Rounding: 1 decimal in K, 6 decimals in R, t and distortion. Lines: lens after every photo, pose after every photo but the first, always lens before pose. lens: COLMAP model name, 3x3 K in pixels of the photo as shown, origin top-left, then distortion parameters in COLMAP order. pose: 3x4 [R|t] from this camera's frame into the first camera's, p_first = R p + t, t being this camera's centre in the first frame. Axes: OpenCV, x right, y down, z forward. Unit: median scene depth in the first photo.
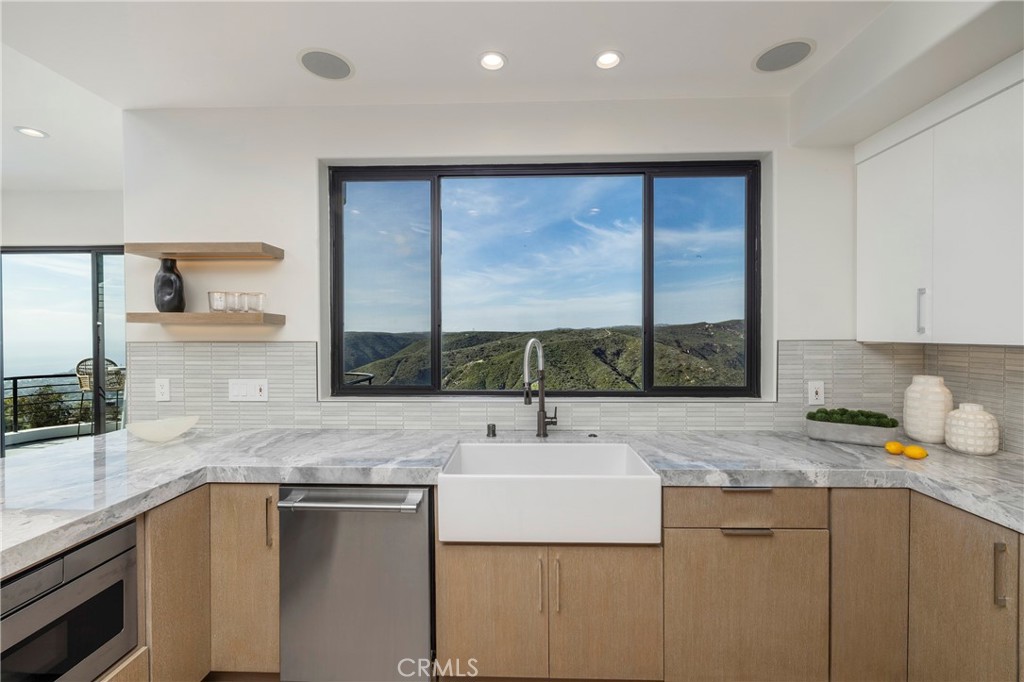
lens RADIAL K [[435.3, 0, 514.2], [0, 435.3, 334.2], [0, 0, 1]] dist [-0.000534, 0.000844]
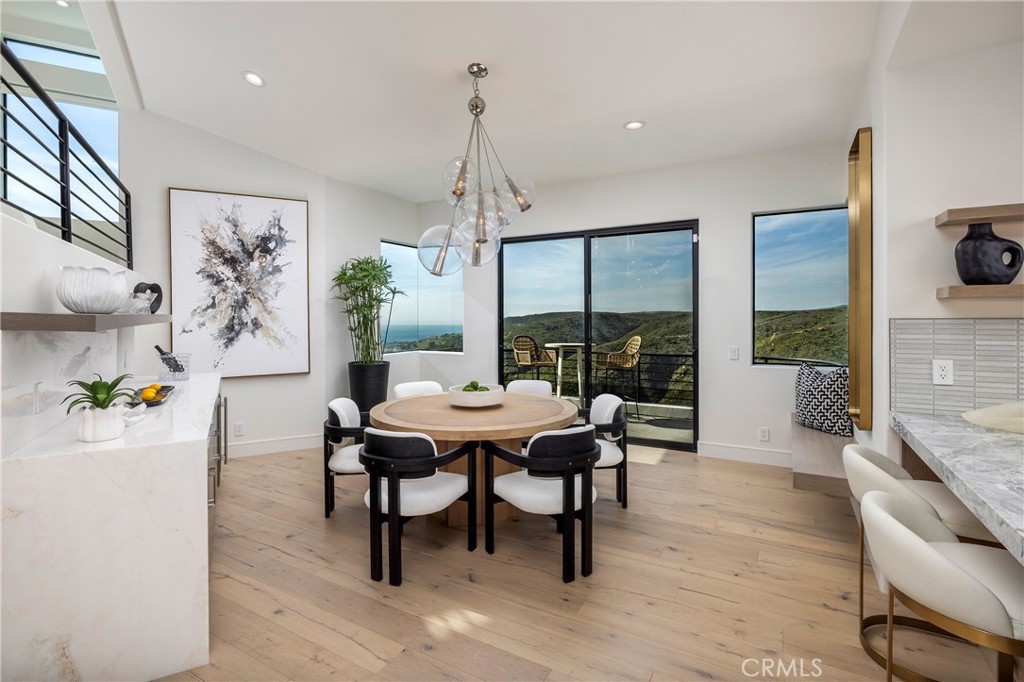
lens RADIAL K [[492.8, 0, 512.0], [0, 492.8, 318.2], [0, 0, 1]] dist [-0.006658, 0.003060]
pose [[0.883611, 0.000186, -0.468222, -1.122759], [0.003298, 0.999973, 0.006620, 0.007171], [0.468210, -0.007394, 0.883586, -0.307231]]
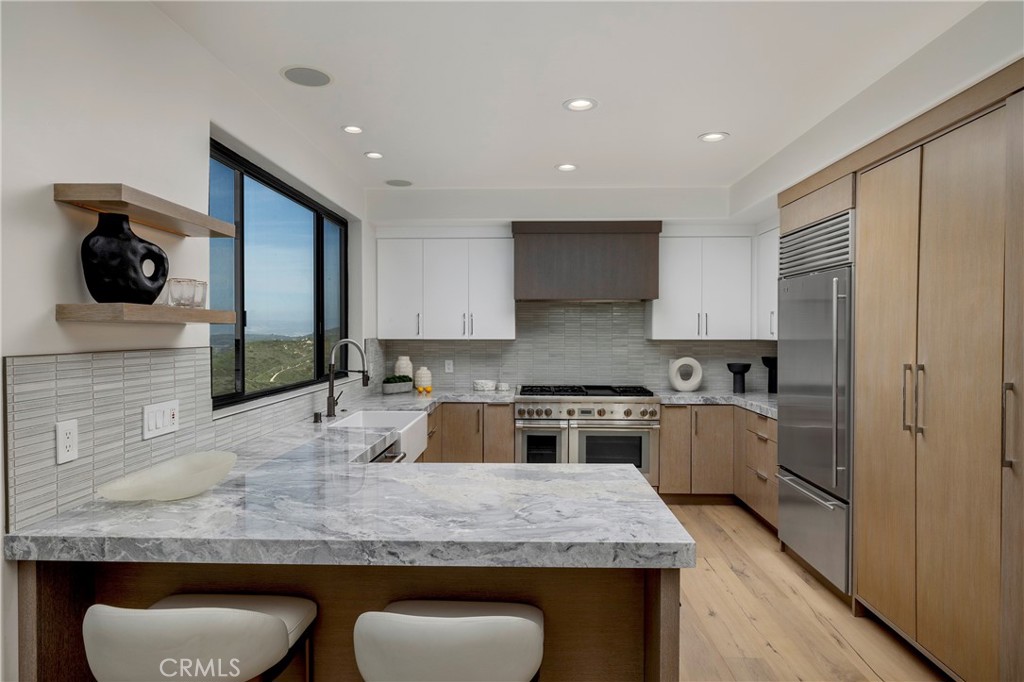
lens RADIAL K [[600.0, 0, 506.5], [0, 600.0, 338.4], [0, 0, 1]] dist [-0.009107, -0.003187]
pose [[0.006989, -0.008823, 0.999937, -1.560714], [0.001159, 0.999960, 0.008815, -0.007869], [-0.999975, 0.001097, 0.006999, 0.442445]]
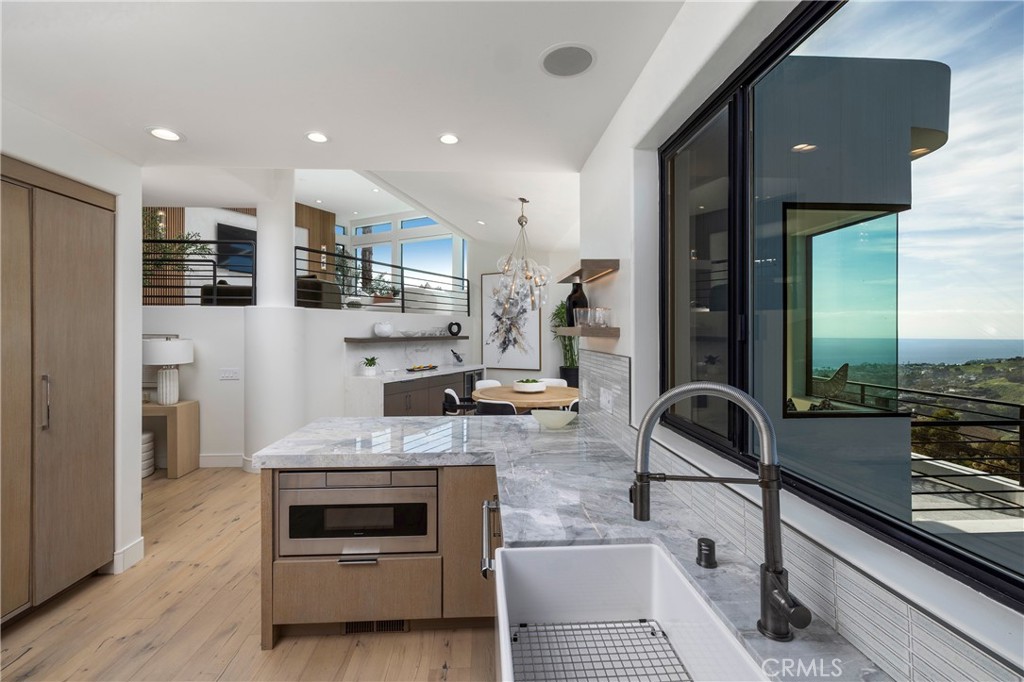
lens RADIAL K [[435.3, 0, 498.1], [0, 435.3, 332.9], [0, 0, 1]] dist [-0.000534, 0.000844]
pose [[0.073764, 0.003615, -0.997269, 0.400458], [0.000051, 0.999993, 0.003629, -0.034359], [0.997276, -0.000319, 0.073763, 0.662111]]
